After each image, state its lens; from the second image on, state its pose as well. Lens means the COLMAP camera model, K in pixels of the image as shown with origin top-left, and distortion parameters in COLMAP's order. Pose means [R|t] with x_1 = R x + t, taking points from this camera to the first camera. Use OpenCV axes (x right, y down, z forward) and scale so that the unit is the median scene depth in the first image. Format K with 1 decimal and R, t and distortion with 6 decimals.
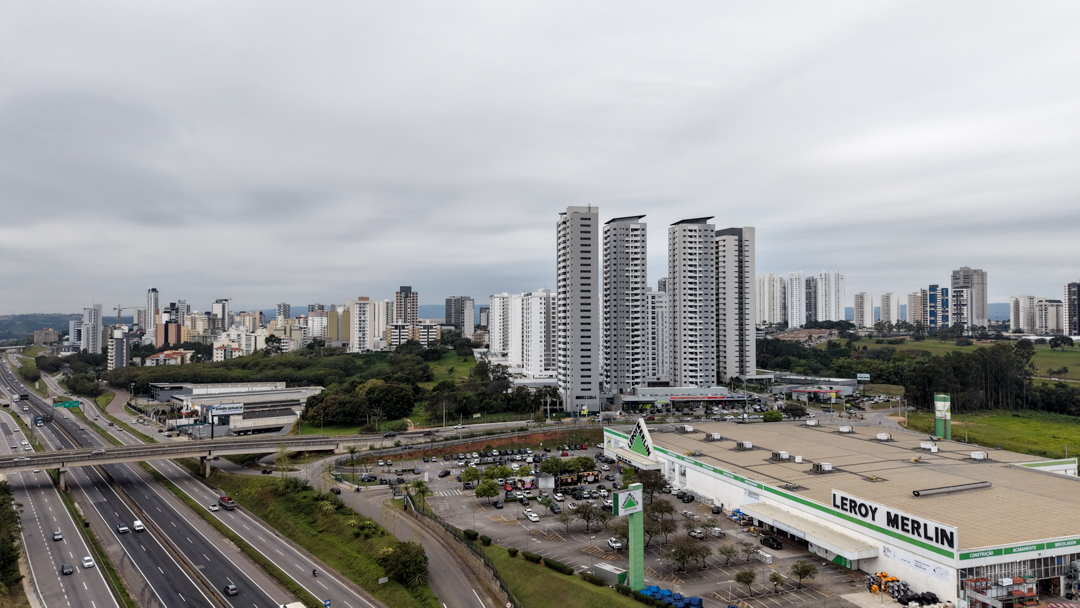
lens RADIAL K [[723.3, 0, 540.9], [0, 723.3, 309.7], [0, 0, 1]] dist [0.055949, -0.065986]
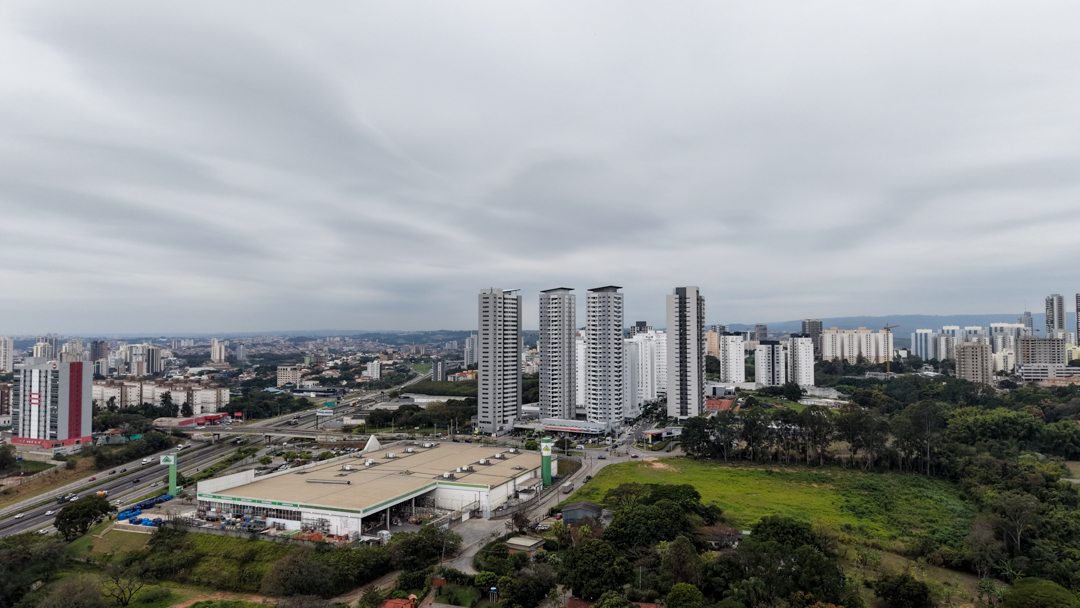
lens RADIAL K [[722.3, 0, 540.0], [0, 722.3, 304.0], [0, 0, 1]] dist [0.103254, -0.195619]
pose [[0.765664, -0.025529, -0.642735, 0.855068], [0.011062, 0.999587, -0.026524, -0.058865], [0.643146, 0.013199, 0.765630, -0.031123]]
